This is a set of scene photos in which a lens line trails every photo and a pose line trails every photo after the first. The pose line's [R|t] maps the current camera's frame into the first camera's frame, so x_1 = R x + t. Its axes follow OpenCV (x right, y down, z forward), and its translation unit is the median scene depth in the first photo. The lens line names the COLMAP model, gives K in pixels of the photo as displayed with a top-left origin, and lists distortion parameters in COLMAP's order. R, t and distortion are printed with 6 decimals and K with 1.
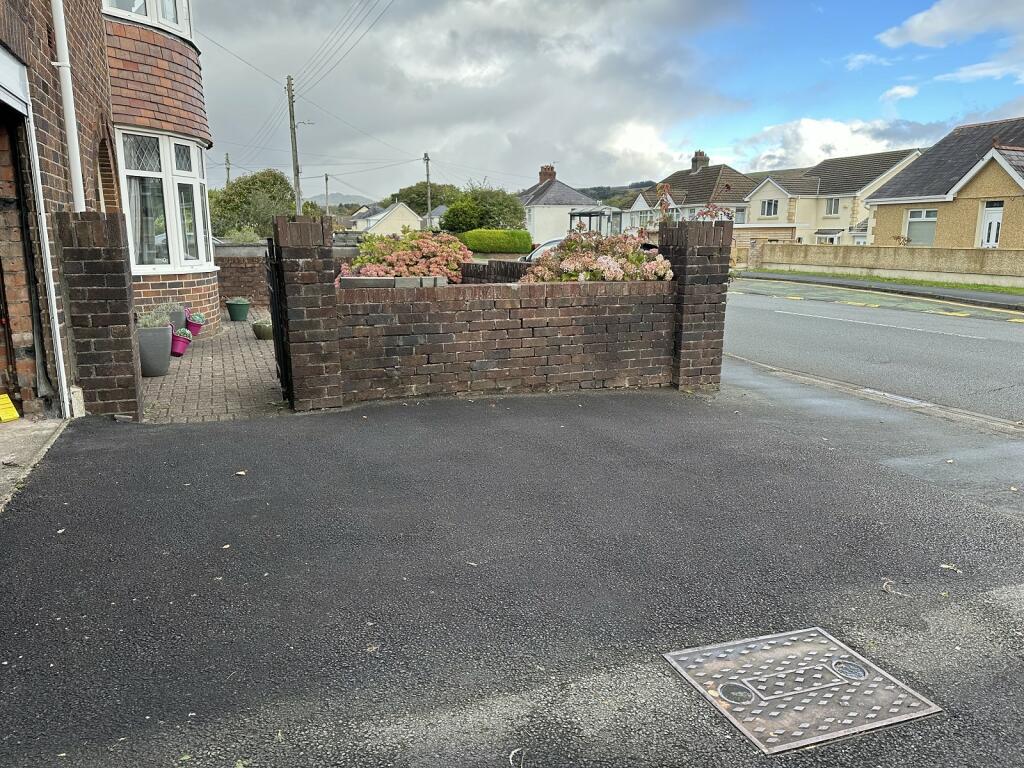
lens RADIAL K [[733.9, 0, 512.2], [0, 733.9, 388.0], [0, 0, 1]] dist [0.090116, -0.102329]
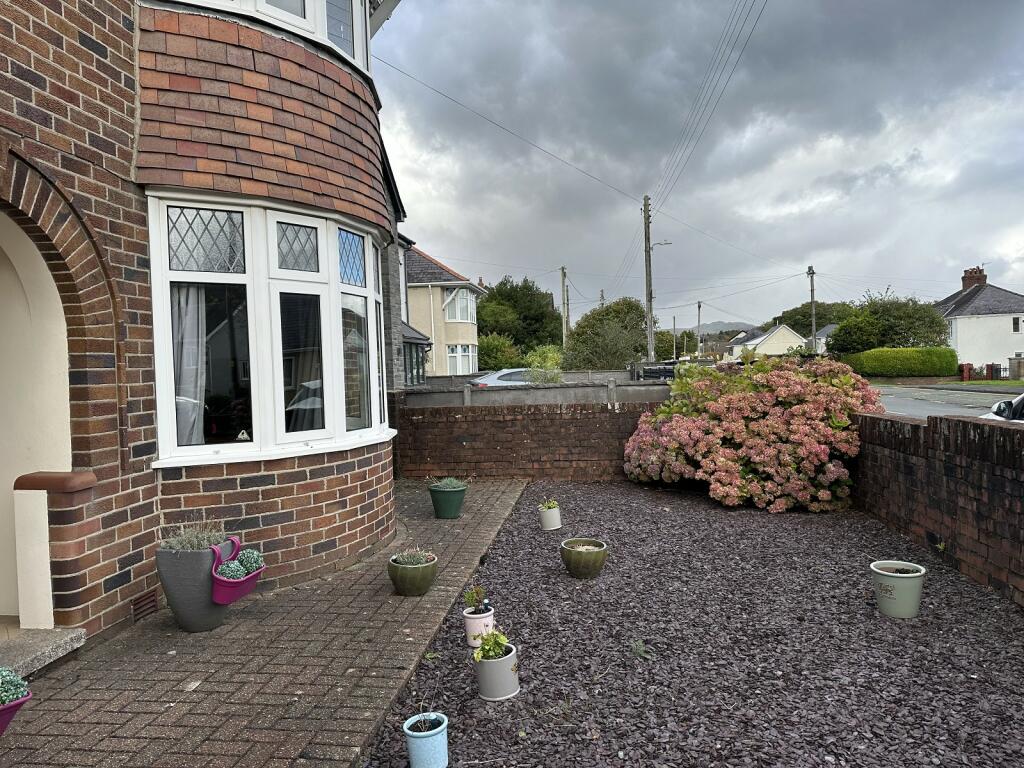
lens RADIAL K [[733.9, 0, 512.2], [0, 733.9, 388.0], [0, 0, 1]] dist [0.090116, -0.102329]
pose [[0.877365, -0.019152, -0.479441, -0.032064], [-0.061638, 0.986426, -0.152201, -0.095030], [0.475848, 0.163088, 0.864275, 0.441581]]
